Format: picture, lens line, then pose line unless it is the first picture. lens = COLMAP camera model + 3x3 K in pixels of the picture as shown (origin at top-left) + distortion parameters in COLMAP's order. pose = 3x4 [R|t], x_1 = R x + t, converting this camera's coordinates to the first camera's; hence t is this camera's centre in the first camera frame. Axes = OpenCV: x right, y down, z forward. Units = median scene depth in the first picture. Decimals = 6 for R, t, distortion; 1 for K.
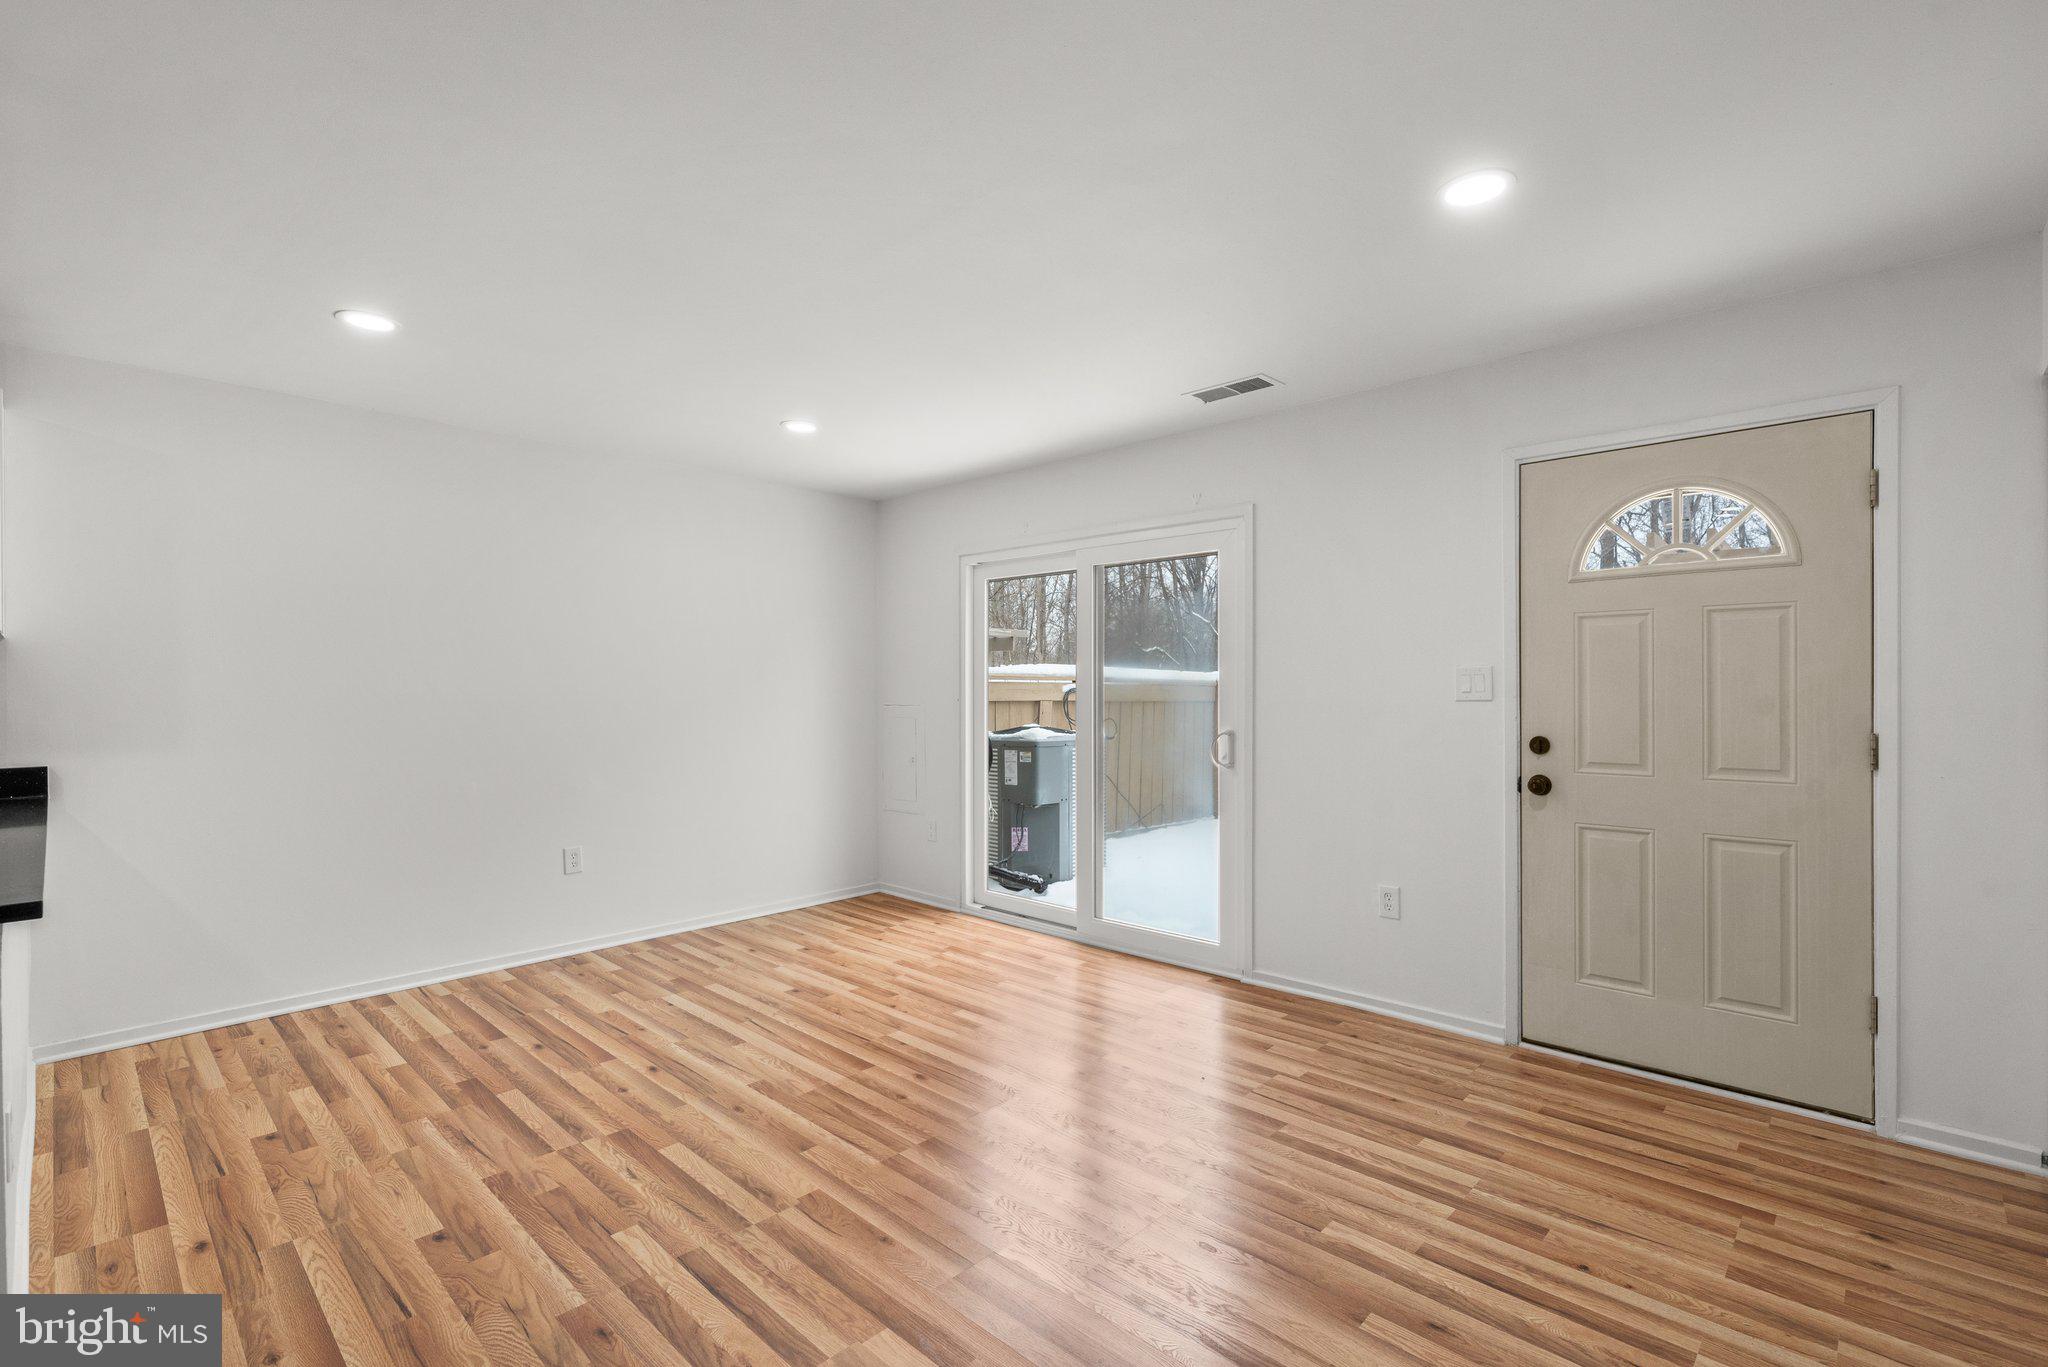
lens RADIAL K [[913.7, 0, 1025.9], [0, 913.7, 681.9], [0, 0, 1]] dist [0.000024, 0.000090]
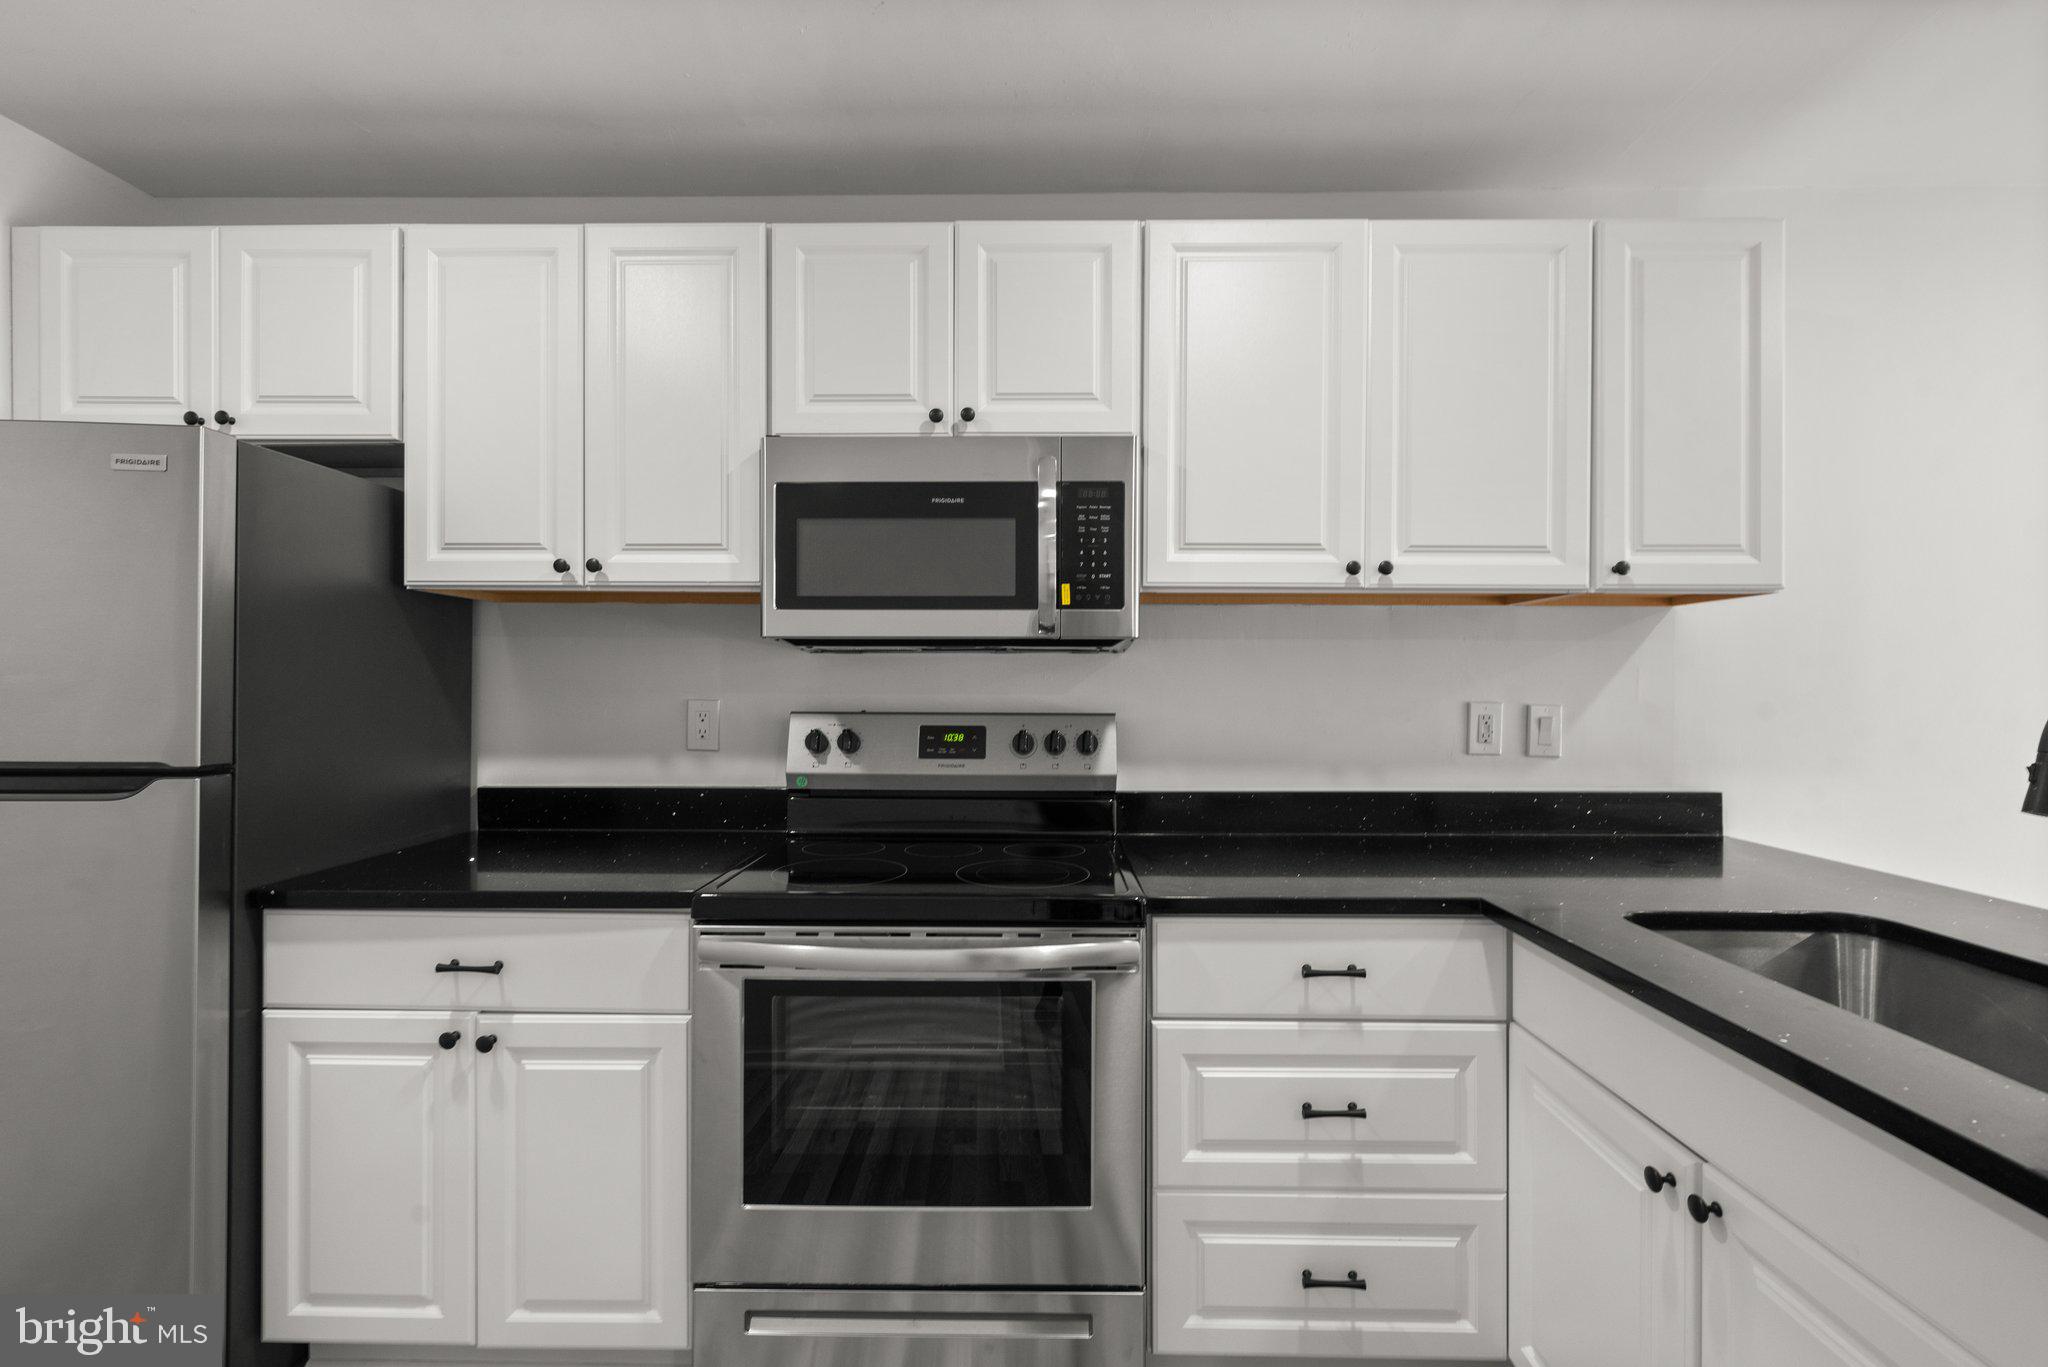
lens RADIAL K [[913.7, 0, 1025.9], [0, 913.7, 681.9], [0, 0, 1]] dist [0.000024, 0.000090]
pose [[0.672164, 0.005904, -0.740379, -0.984039], [-0.000148, 0.999969, 0.007840, 0.005478], [0.740402, -0.005160, 0.672144, 0.170312]]
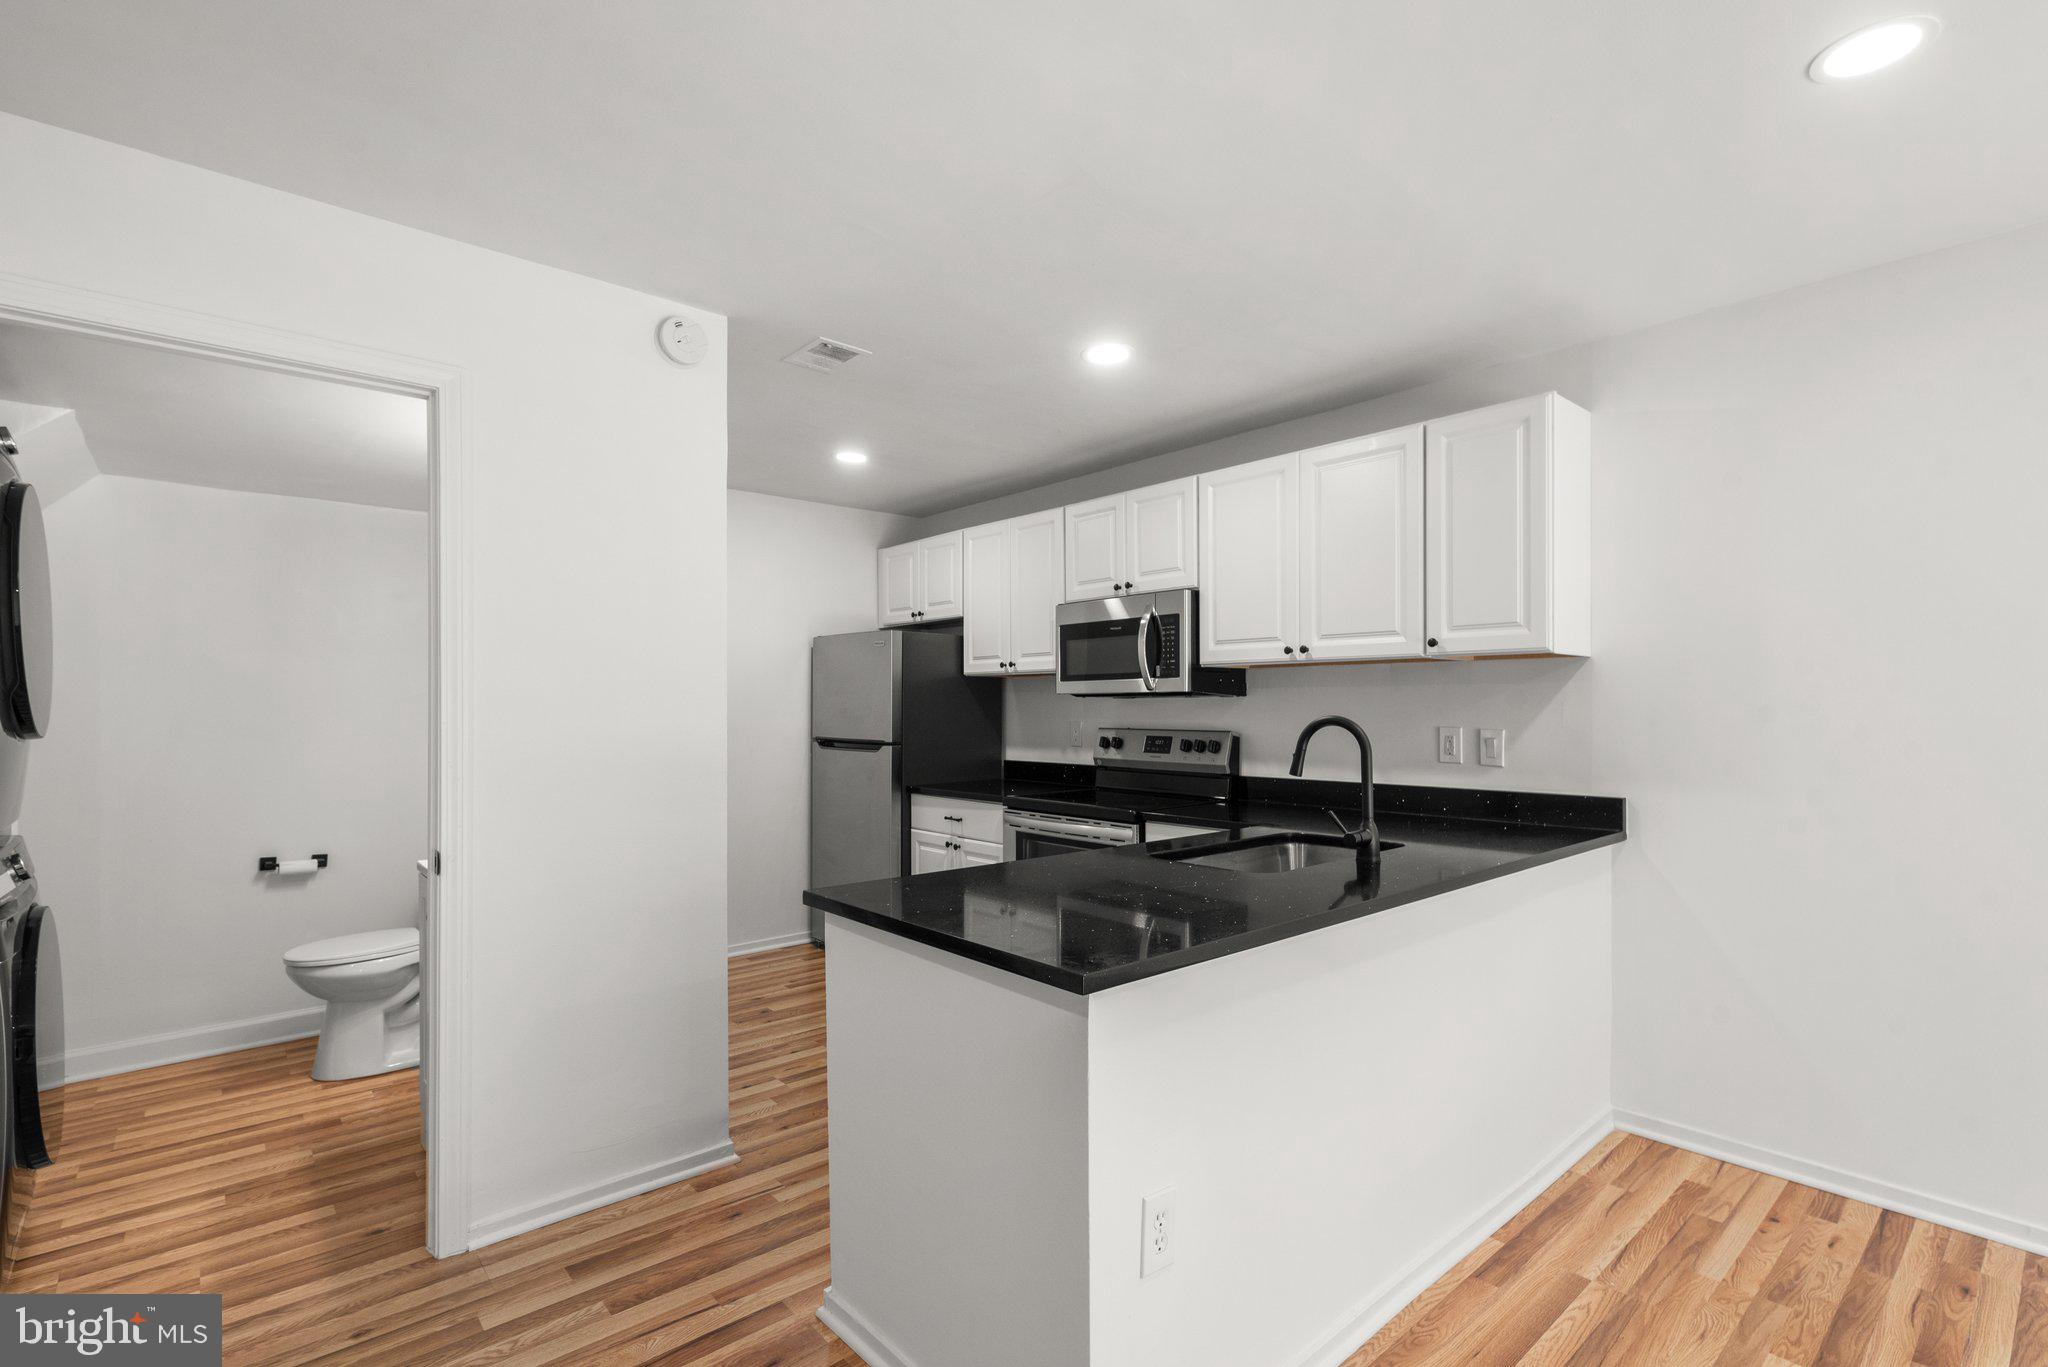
lens RADIAL K [[943.6, 0, 1021.2], [0, 943.6, 701.3], [0, 0, 1]] dist [-0.001332, 0.000106]
pose [[-0.101736, -0.000452, -0.994811, -0.105290], [0.011861, 0.999928, -0.001668, -0.007114], [0.994741, -0.011969, -0.101724, 0.552703]]
